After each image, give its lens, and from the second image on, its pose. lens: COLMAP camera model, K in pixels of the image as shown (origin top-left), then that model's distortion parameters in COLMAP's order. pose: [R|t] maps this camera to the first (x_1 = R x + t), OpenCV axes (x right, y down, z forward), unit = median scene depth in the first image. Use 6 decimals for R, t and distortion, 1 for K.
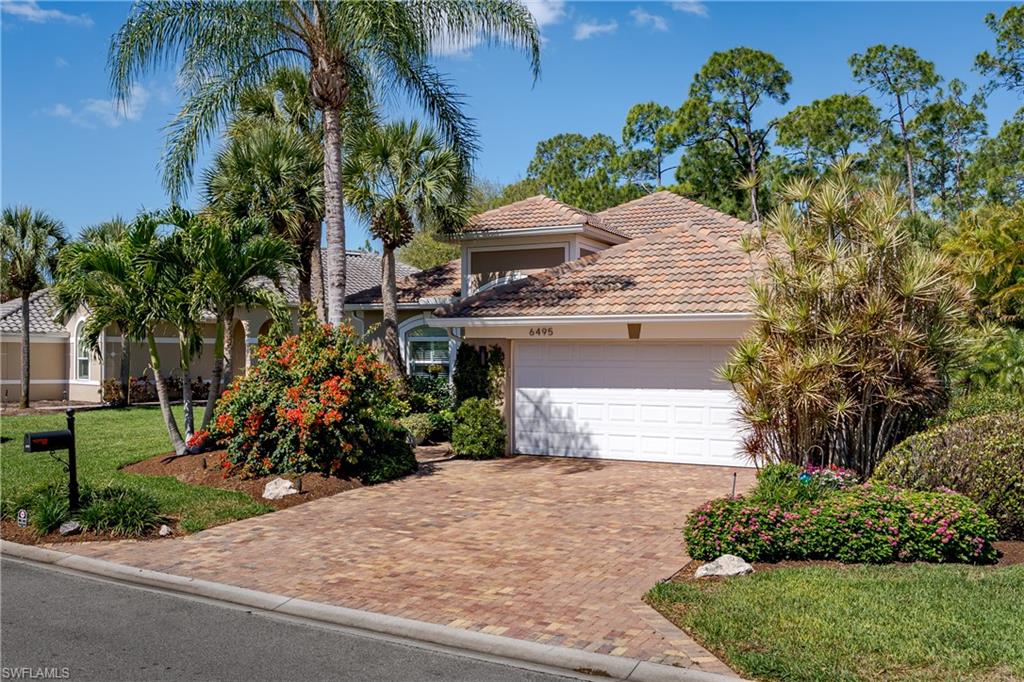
lens RADIAL K [[654.0, 0, 512.7], [0, 654.0, 342.8], [0, 0, 1]] dist [0.005582, 0.000424]
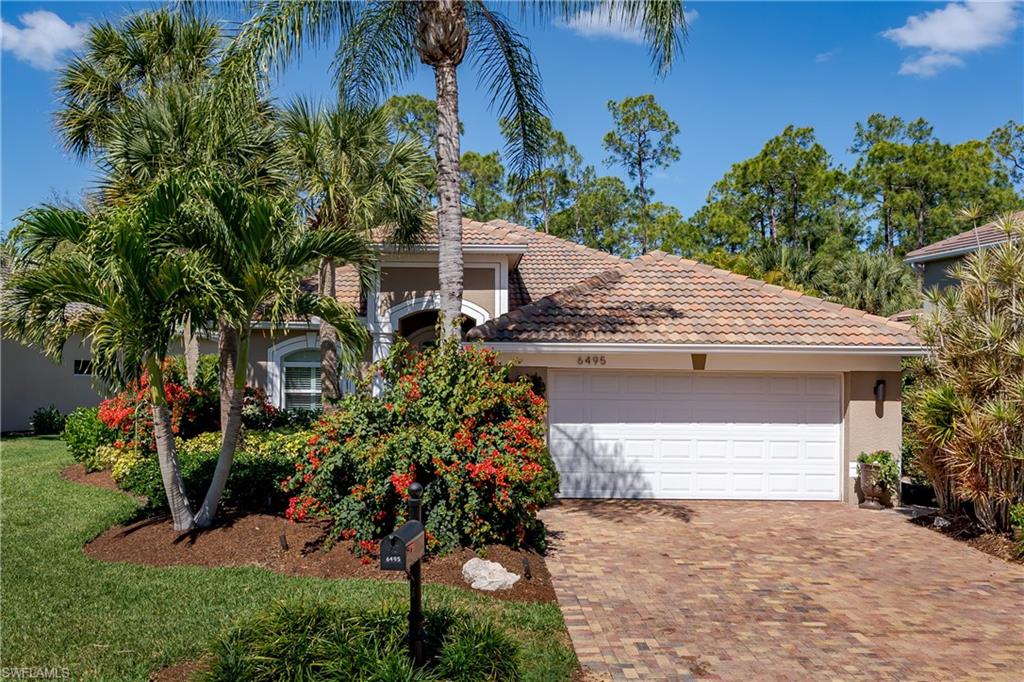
lens RADIAL K [[642.0, 0, 509.5], [0, 642.0, 367.3], [0, 0, 1]] dist [0.000994, 0.003245]
pose [[0.925152, 0.011247, 0.379429, -0.390938], [-0.010525, 0.999937, -0.003977, -0.002740], [-0.379450, -0.000314, 0.925212, 0.224835]]
